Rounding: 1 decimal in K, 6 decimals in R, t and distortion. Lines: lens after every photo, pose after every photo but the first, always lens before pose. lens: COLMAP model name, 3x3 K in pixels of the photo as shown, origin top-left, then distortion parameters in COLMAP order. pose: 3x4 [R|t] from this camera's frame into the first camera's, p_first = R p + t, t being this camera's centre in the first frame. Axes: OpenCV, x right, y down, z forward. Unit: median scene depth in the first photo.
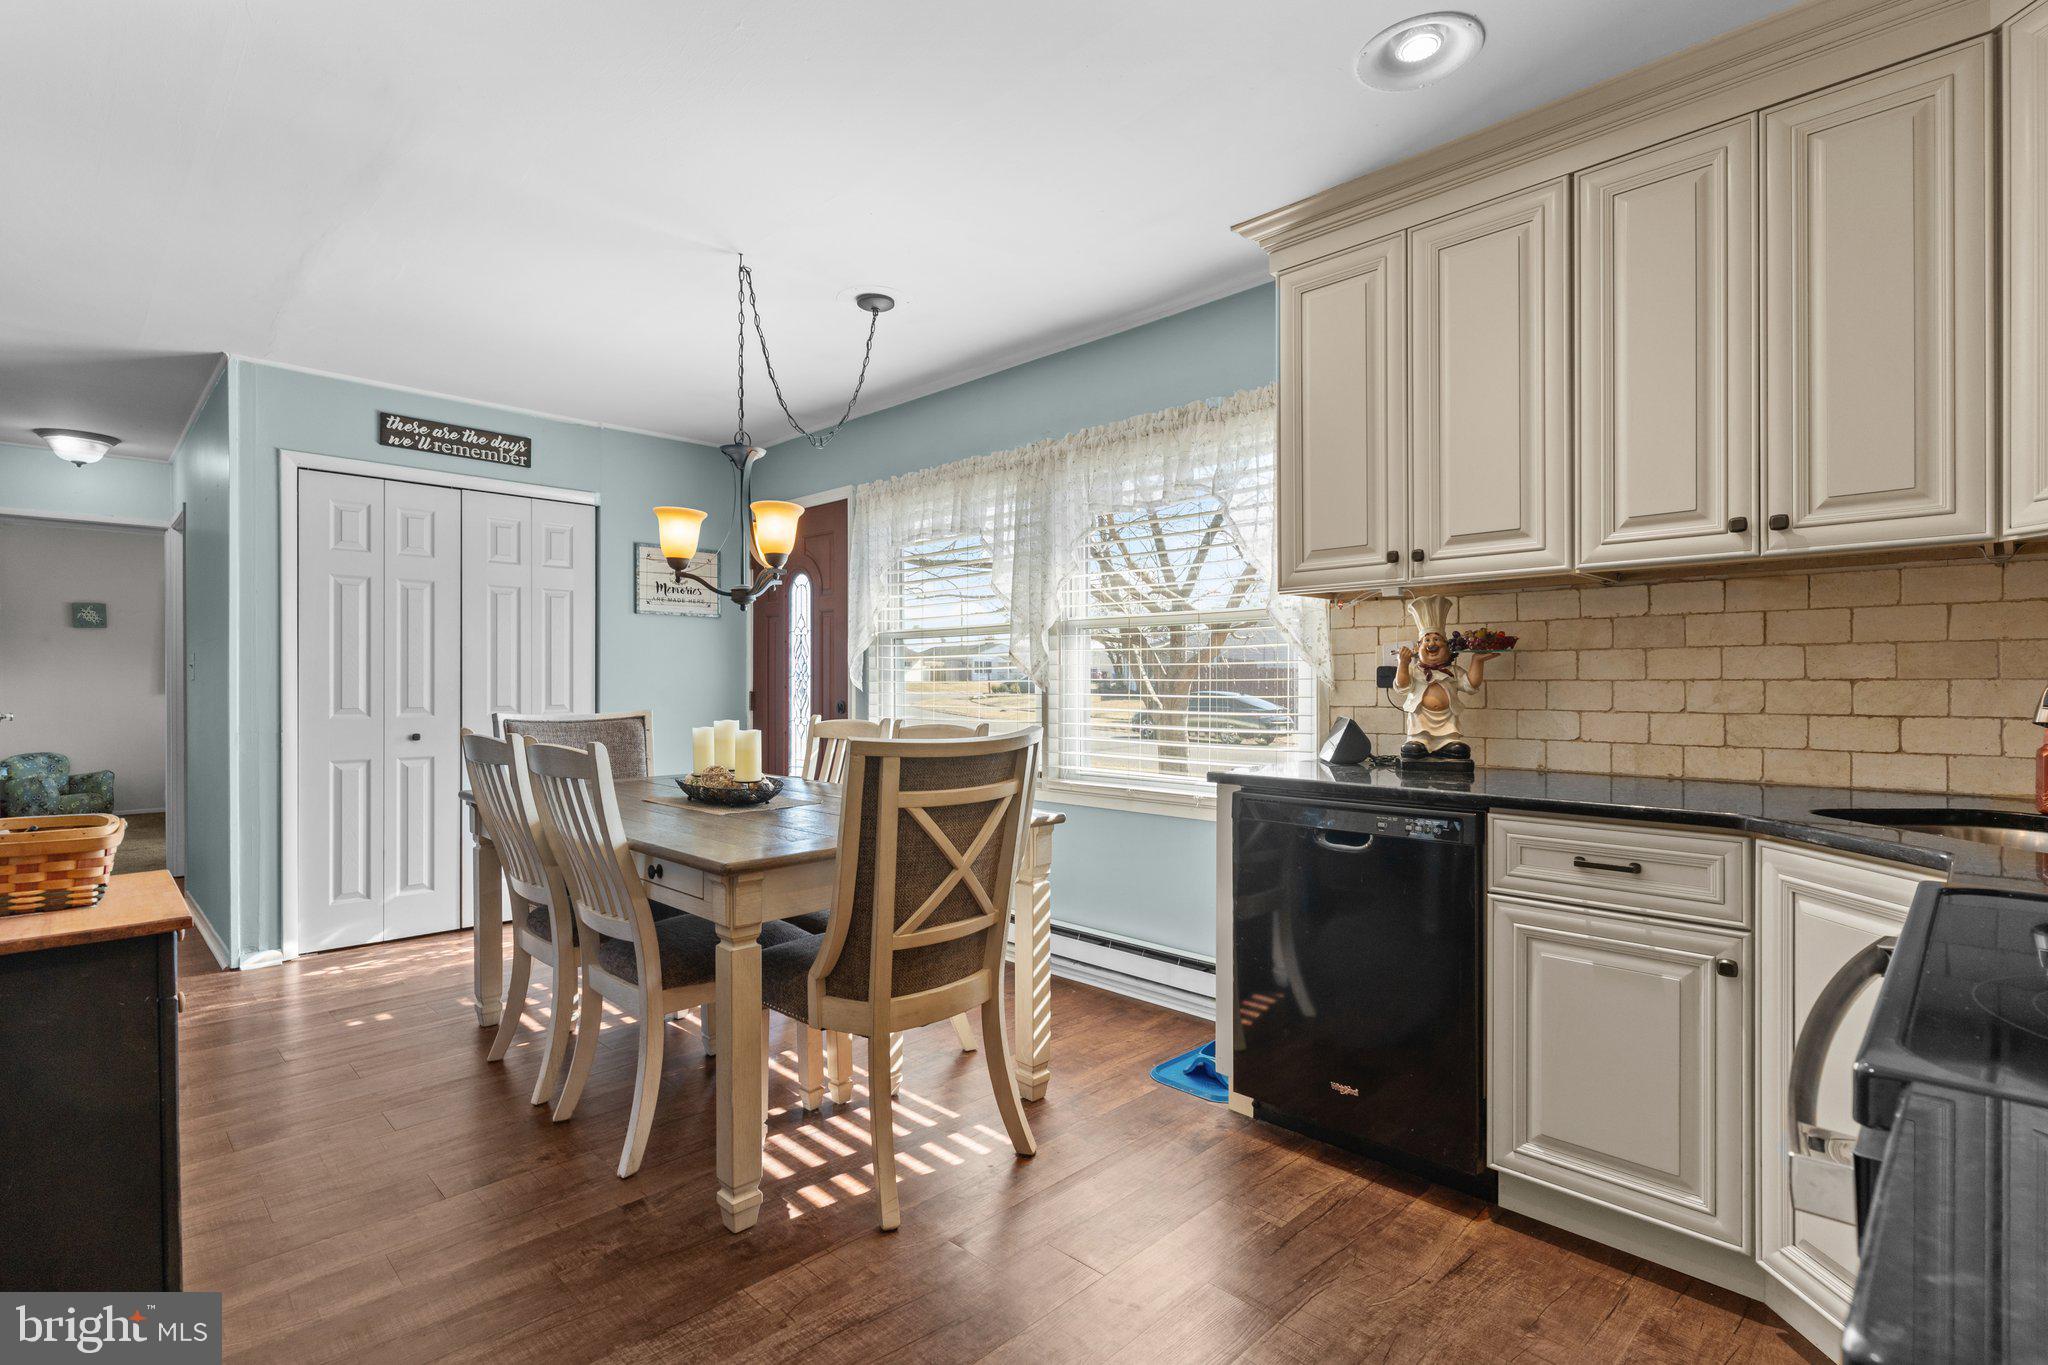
lens RADIAL K [[986.0, 0, 1024.0], [0, 986.0, 682.5], [0, 0, 1]] dist [0.000811, -0.000187]
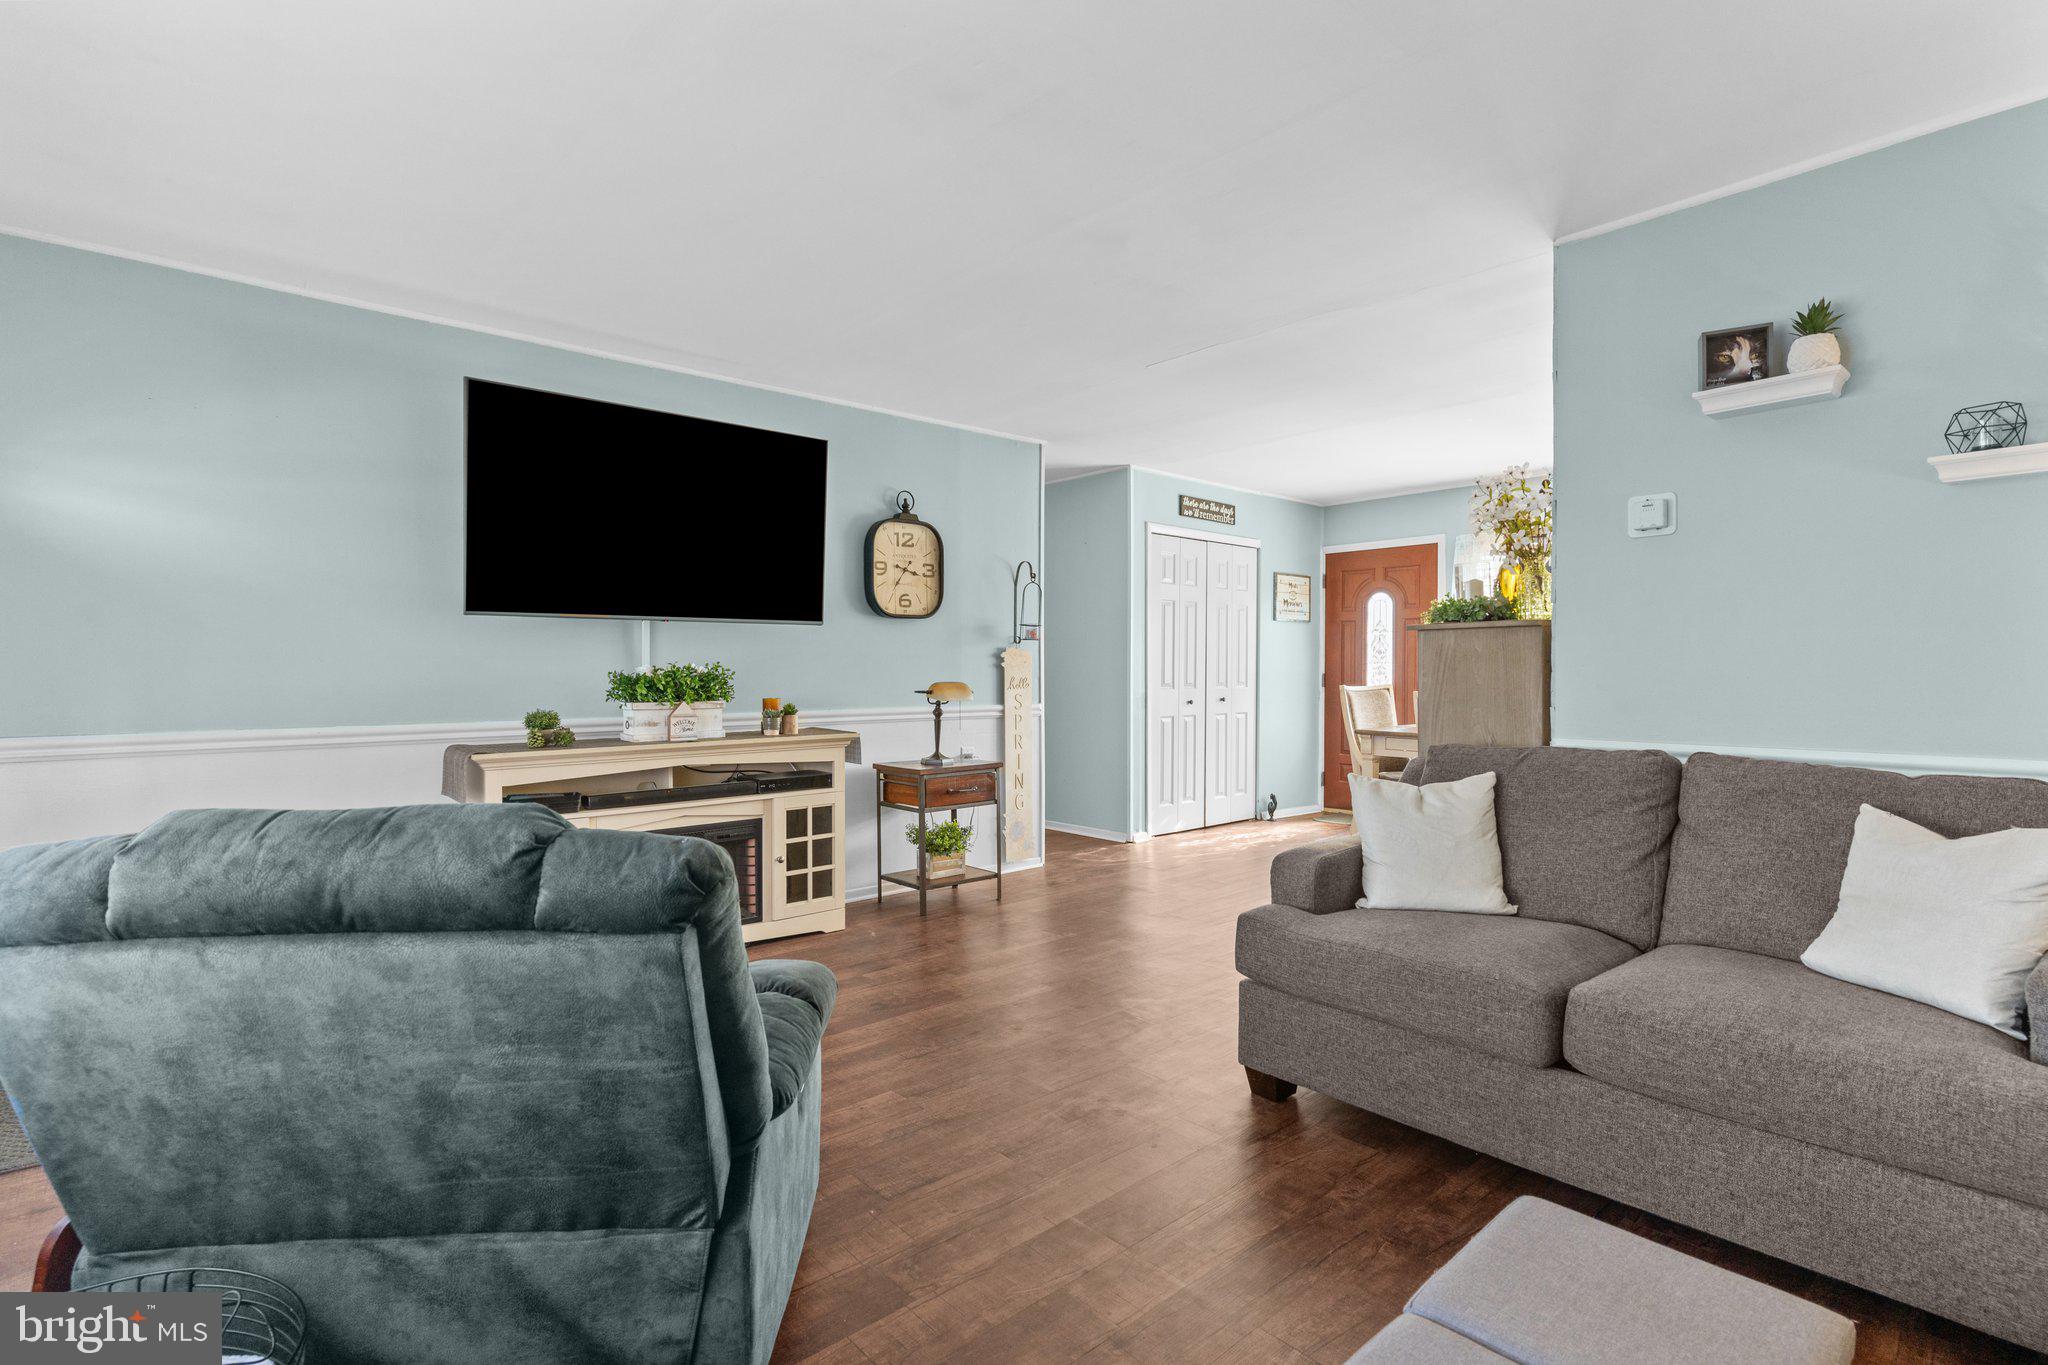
lens RADIAL K [[986.0, 0, 1024.0], [0, 986.0, 682.5], [0, 0, 1]] dist [0.000811, -0.000187]
pose [[0.998216, 0.000709, -0.059703, -0.767647], [0.000185, 0.999888, 0.014962, 0.000910], [0.059707, -0.014946, 0.998104, -0.557084]]
